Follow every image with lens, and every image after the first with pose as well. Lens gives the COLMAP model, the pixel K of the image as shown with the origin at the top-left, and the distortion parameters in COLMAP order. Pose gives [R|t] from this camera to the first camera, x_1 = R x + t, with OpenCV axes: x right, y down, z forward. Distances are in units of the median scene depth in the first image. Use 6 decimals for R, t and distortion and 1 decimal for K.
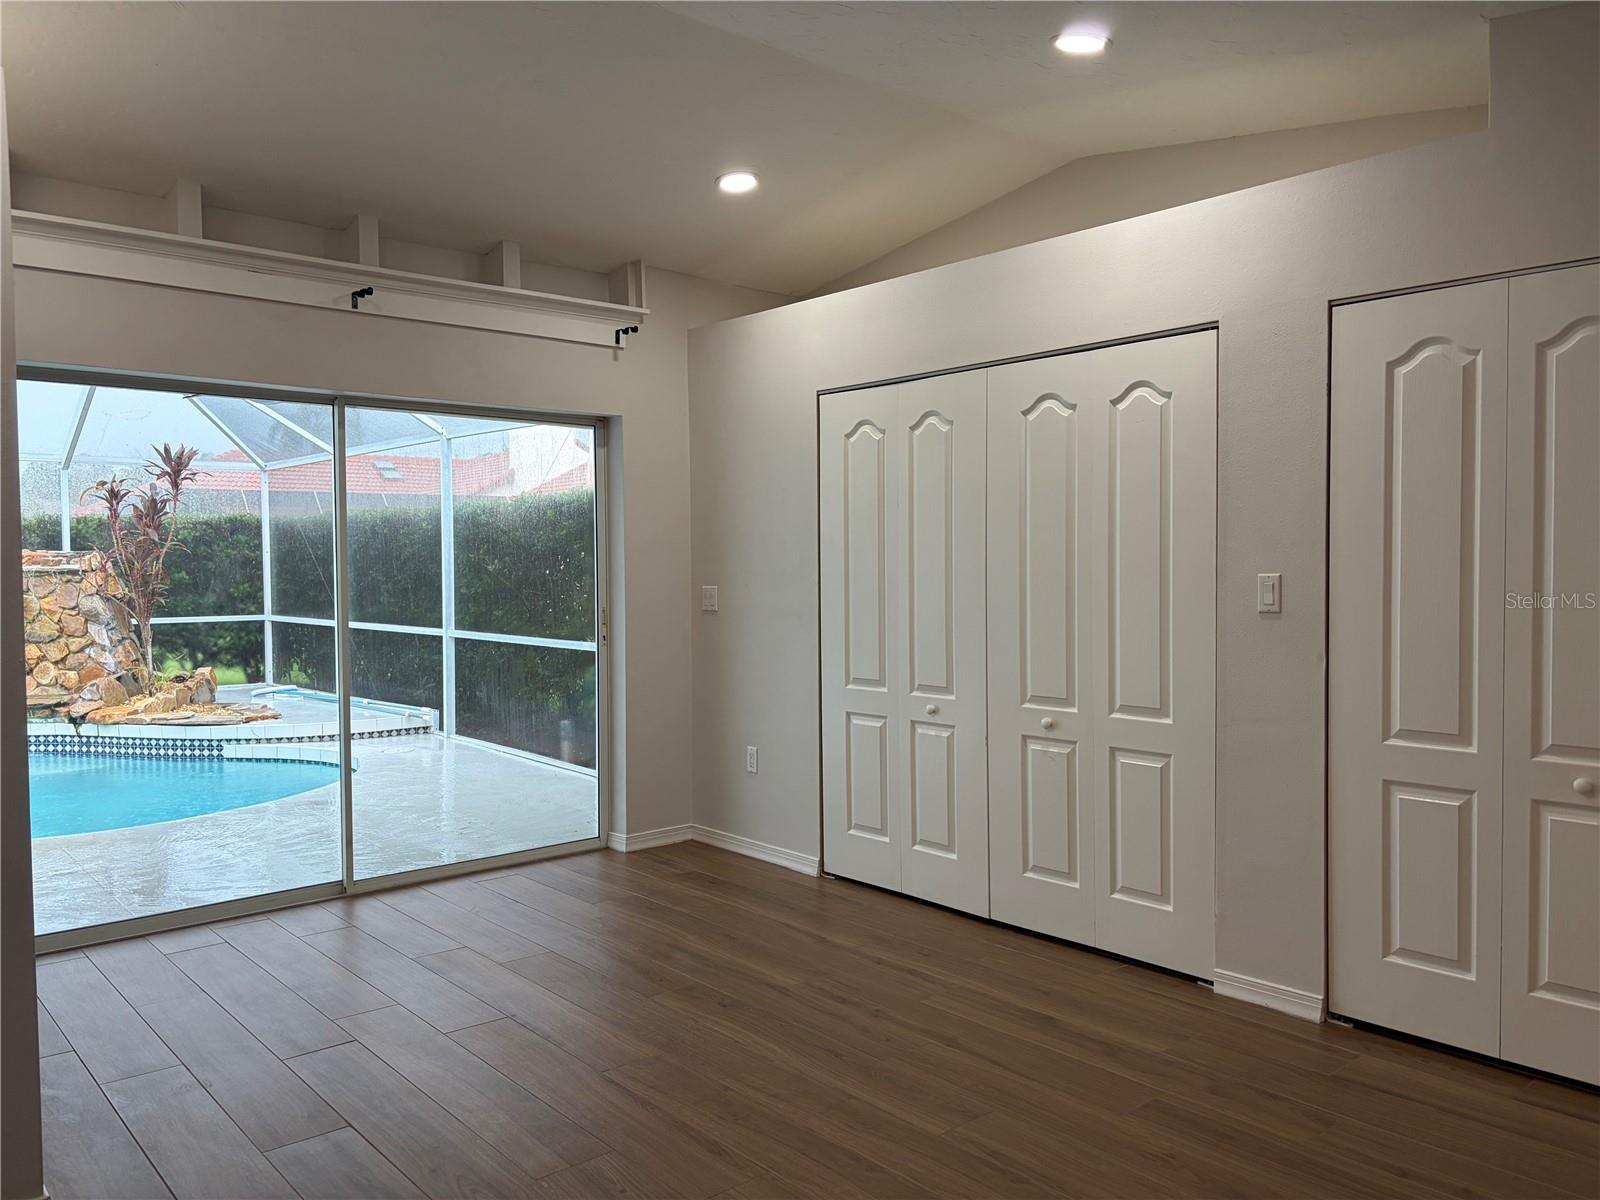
lens RADIAL K [[1216.2, 0, 815.9], [0, 1216.2, 596.2], [0, 0, 1]] dist [0.044744, -0.026788]
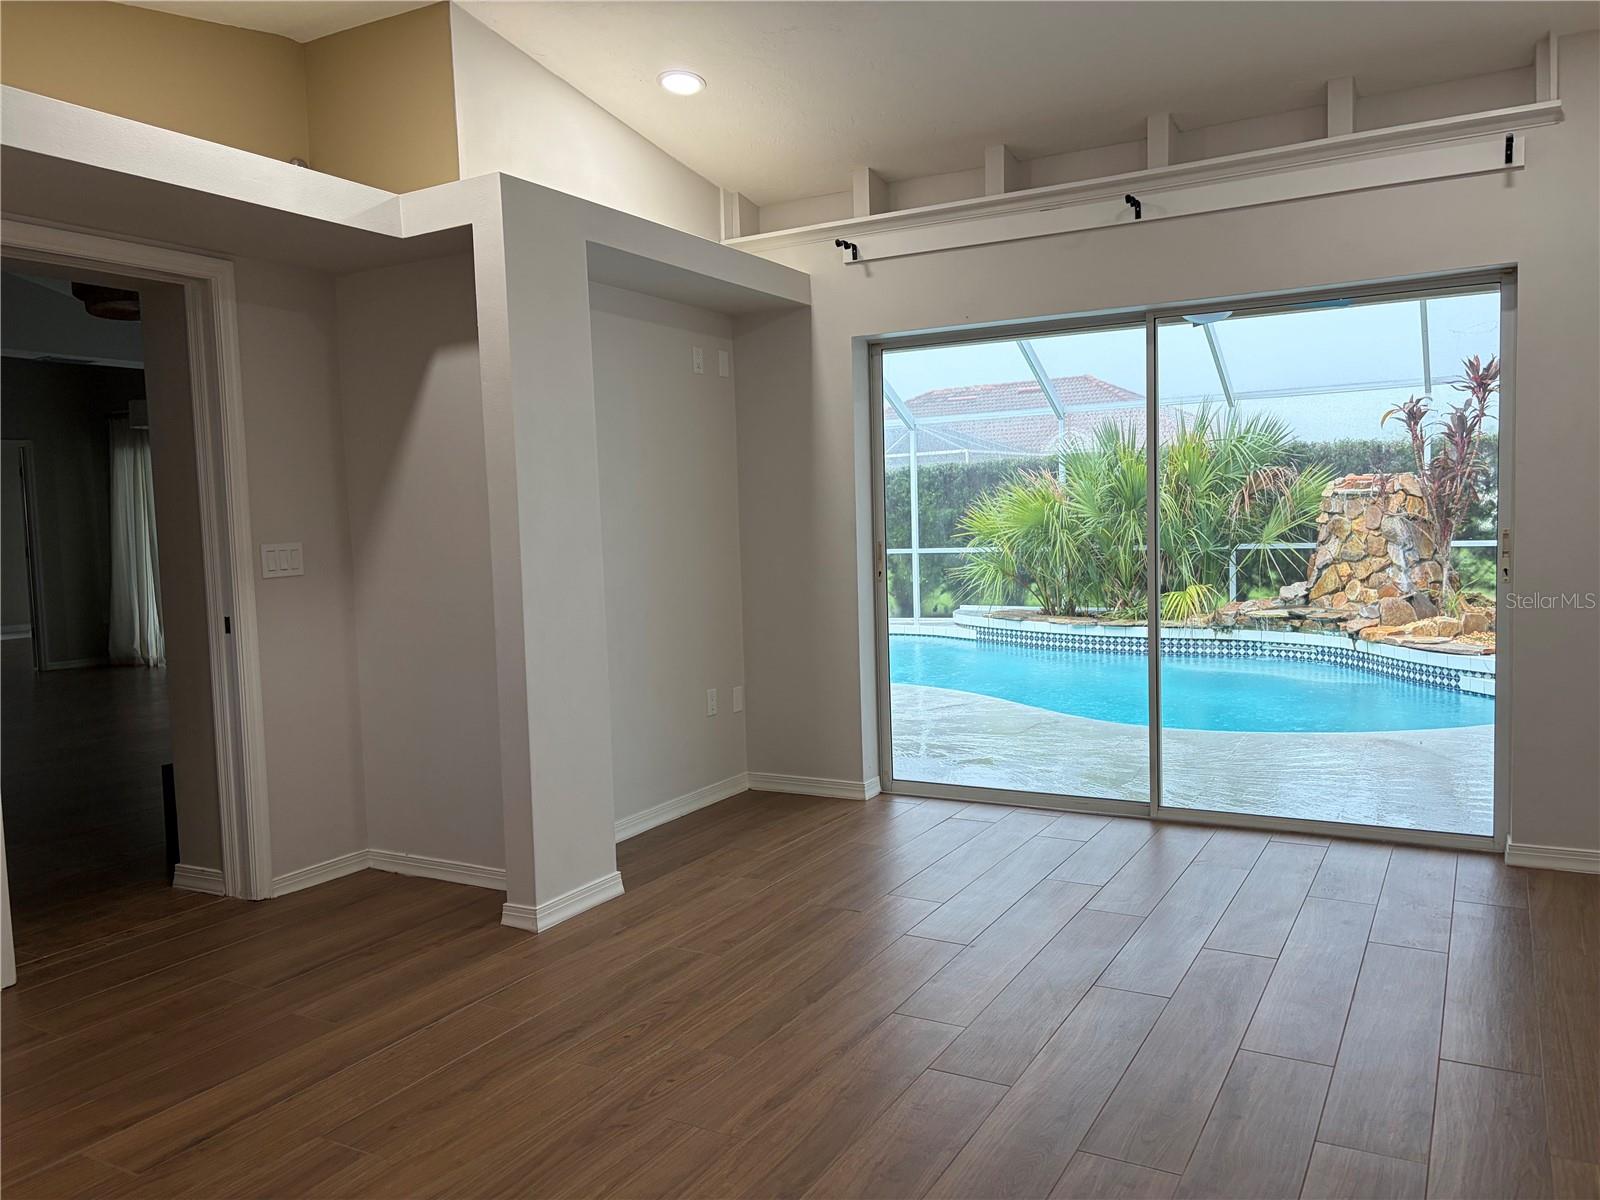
lens RADIAL K [[1216.2, 0, 792.1], [0, 1216.2, 596.1], [0, 0, 1]] dist [0.044744, -0.026788]
pose [[0.332458, 0.059347, -0.941249, 0.223672], [0.000290, 0.998012, 0.063028, 0.000869], [0.943118, -0.021227, 0.331780, 0.201500]]
